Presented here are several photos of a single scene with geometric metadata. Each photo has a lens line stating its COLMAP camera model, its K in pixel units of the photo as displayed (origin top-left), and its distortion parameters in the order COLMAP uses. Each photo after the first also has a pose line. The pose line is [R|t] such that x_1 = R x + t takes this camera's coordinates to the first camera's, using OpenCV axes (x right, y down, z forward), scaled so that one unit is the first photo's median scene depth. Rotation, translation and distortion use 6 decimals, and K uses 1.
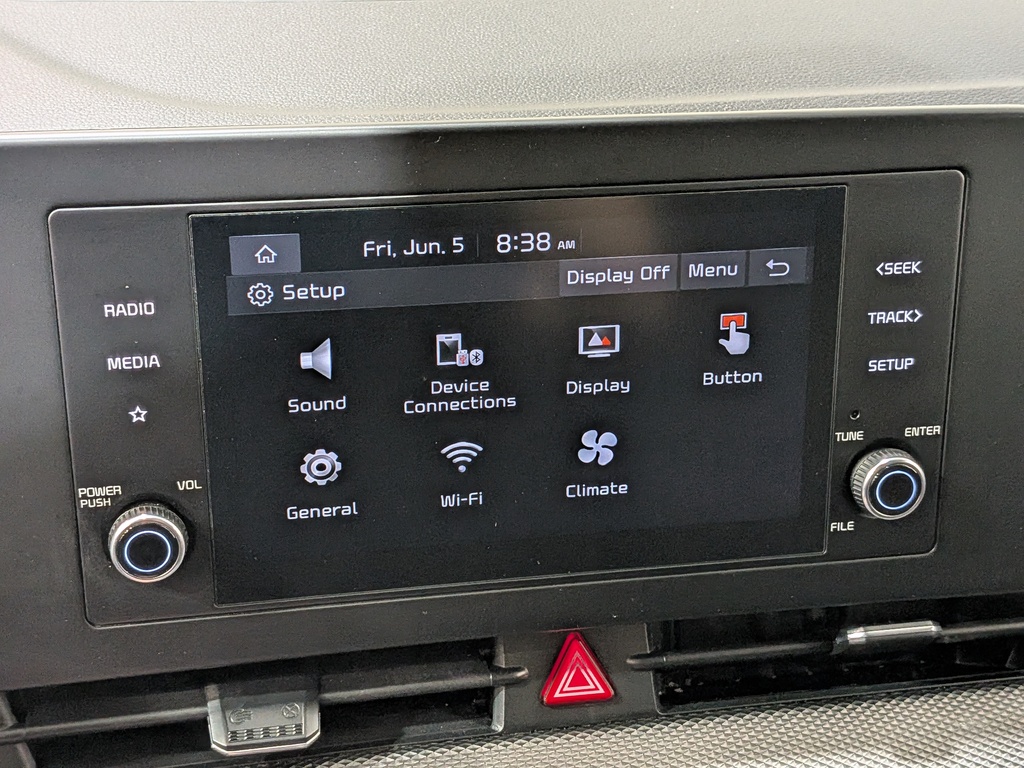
lens RADIAL K [[1480.2, 0, 486.2], [0, 1480.2, 387.8], [0, 0, 1]] dist [0.065403, 0.000000]
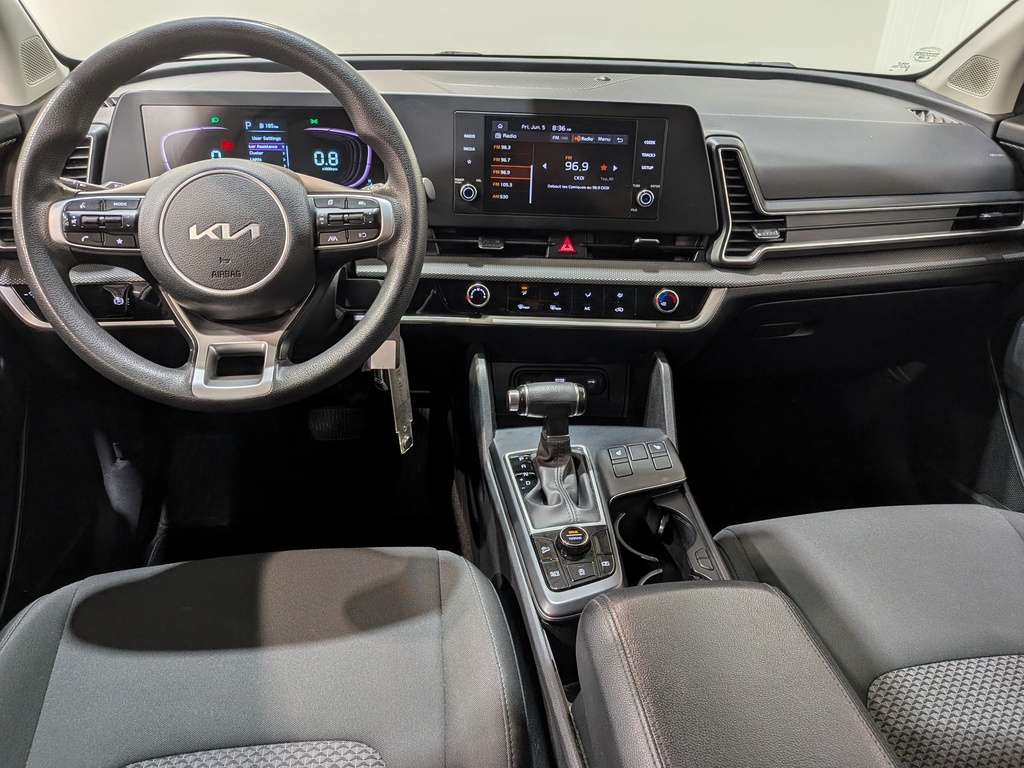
lens RADIAL K [[750.0, 0, 516.6], [0, 750.0, 382.1], [0, 0, 1]] dist [0.065595, -0.117555]
pose [[0.983720, 0.093510, -0.153465, 0.293083], [-0.094229, 0.995547, 0.002596, 0.608311], [0.153024, 0.011907, 0.988151, -1.123138]]
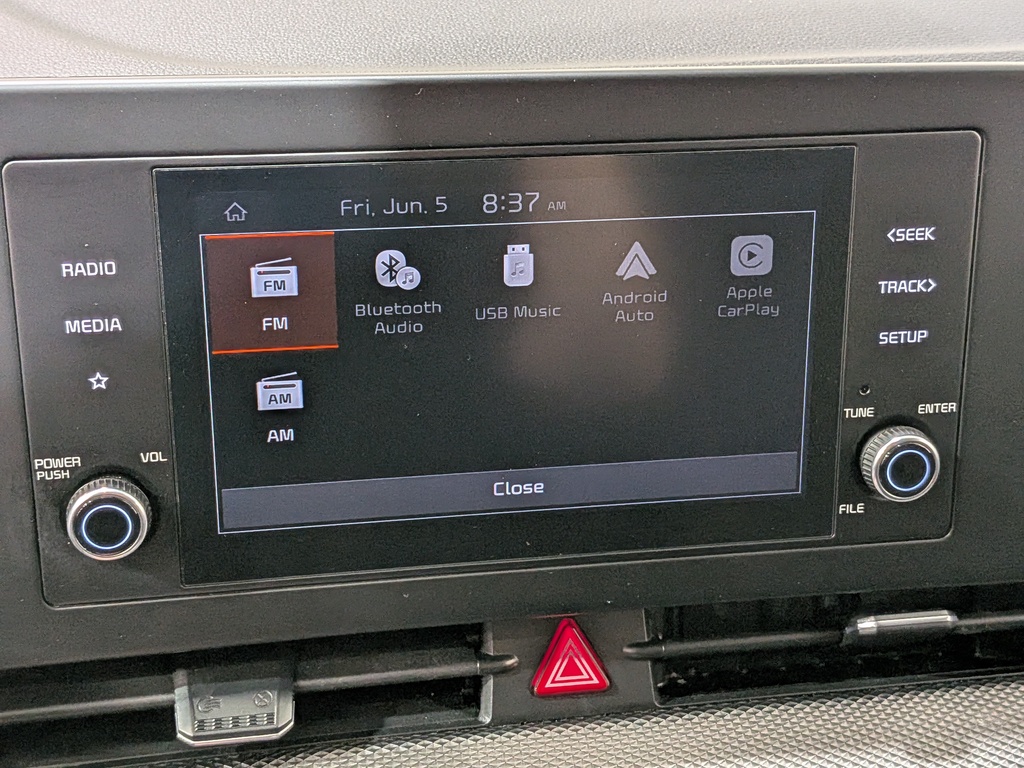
lens RADIAL K [[1480.2, 0, 513.0], [0, 1480.2, 349.7], [0, 0, 1]] dist [0.065403, 0.000000]
pose [[0.999921, 0.008905, -0.008841, 0.033287], [-0.009054, 0.999816, -0.016922, 0.010649], [0.008689, 0.017001, 0.999818, 0.055329]]
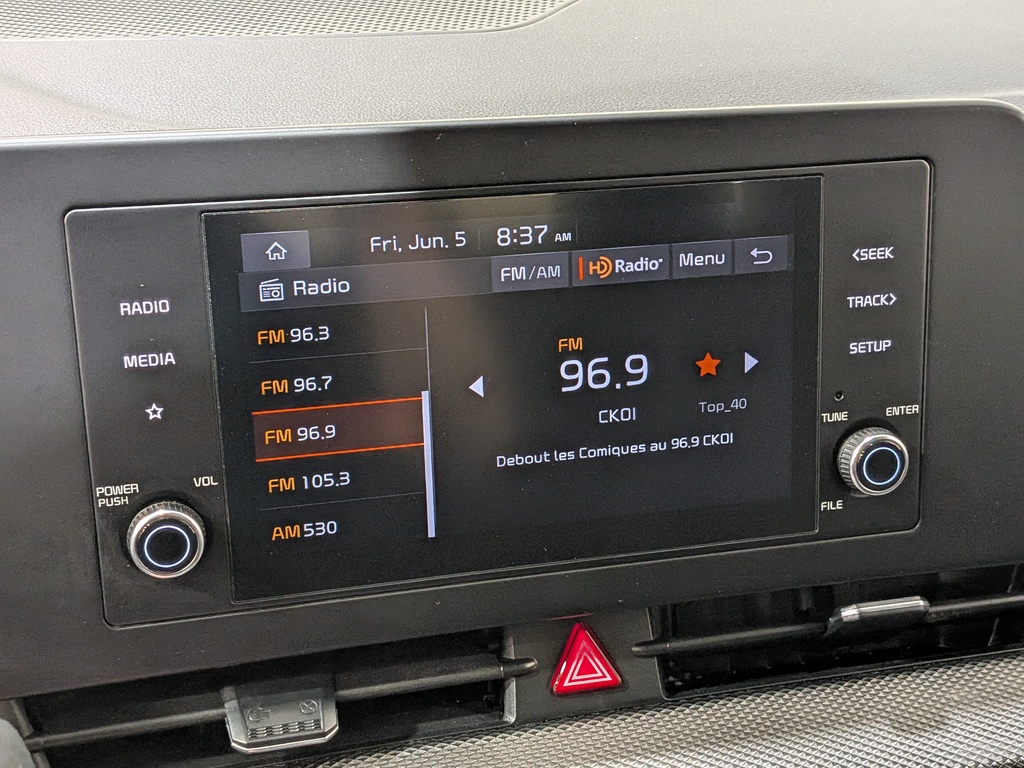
lens RADIAL K [[1480.2, 0, 517.2], [0, 1480.2, 391.3], [0, 0, 1]] dist [0.065403, 0.000000]
pose [[0.997237, -0.037292, 0.064244, -0.046479], [0.041319, 0.997187, -0.062539, 0.071700], [-0.061731, 0.065021, 0.995973, -0.031510]]
